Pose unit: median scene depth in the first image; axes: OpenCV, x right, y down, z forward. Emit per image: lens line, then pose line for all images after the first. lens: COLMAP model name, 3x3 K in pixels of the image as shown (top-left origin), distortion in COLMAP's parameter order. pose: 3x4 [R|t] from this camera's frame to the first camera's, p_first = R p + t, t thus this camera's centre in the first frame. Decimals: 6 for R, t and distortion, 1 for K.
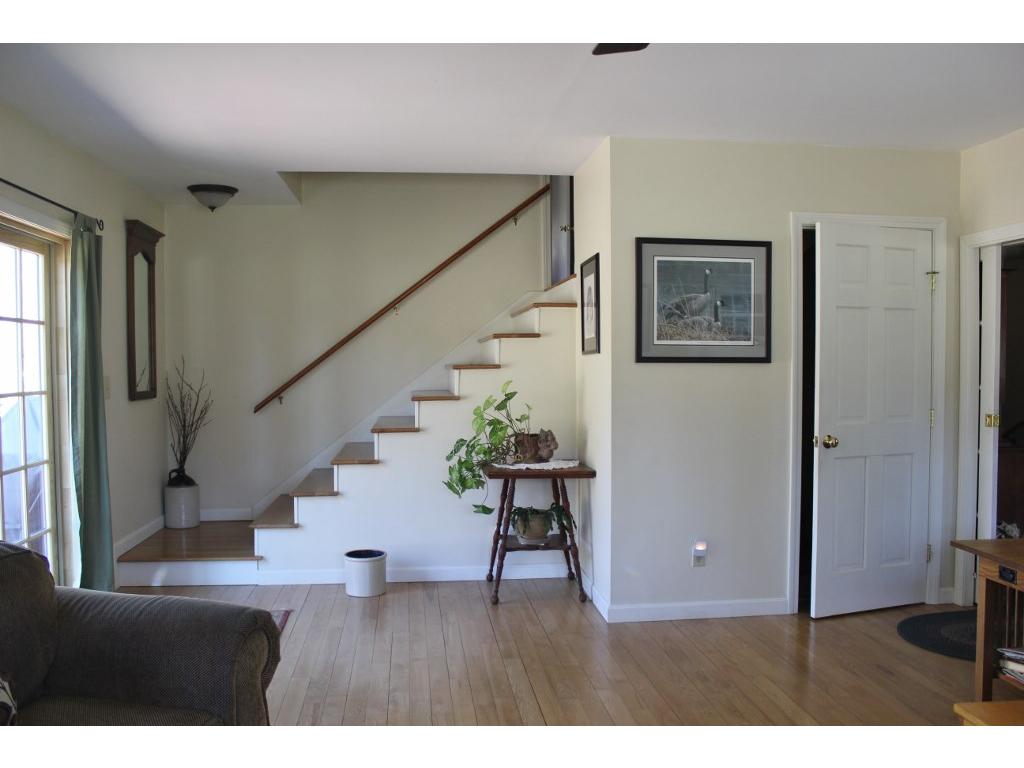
lens RADIAL K [[866.9, 0, 515.0], [0, 866.9, 389.7], [0, 0, 1]] dist [-0.142307, 0.075258]
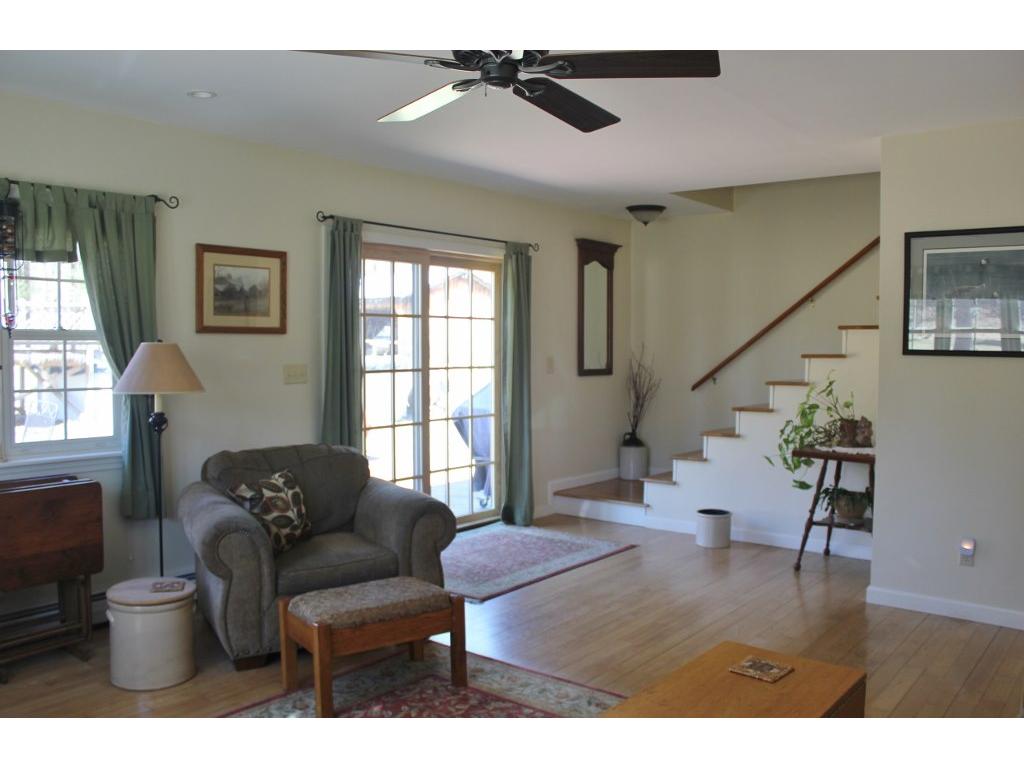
lens RADIAL K [[866.9, 0, 502.0], [0, 866.9, 381.7], [0, 0, 1]] dist [-0.142307, 0.075258]
pose [[0.698779, 0.040380, -0.714197, 0.455043], [-0.032061, 0.999170, 0.025123, -0.008202], [0.714619, 0.005342, 0.699494, -0.034177]]
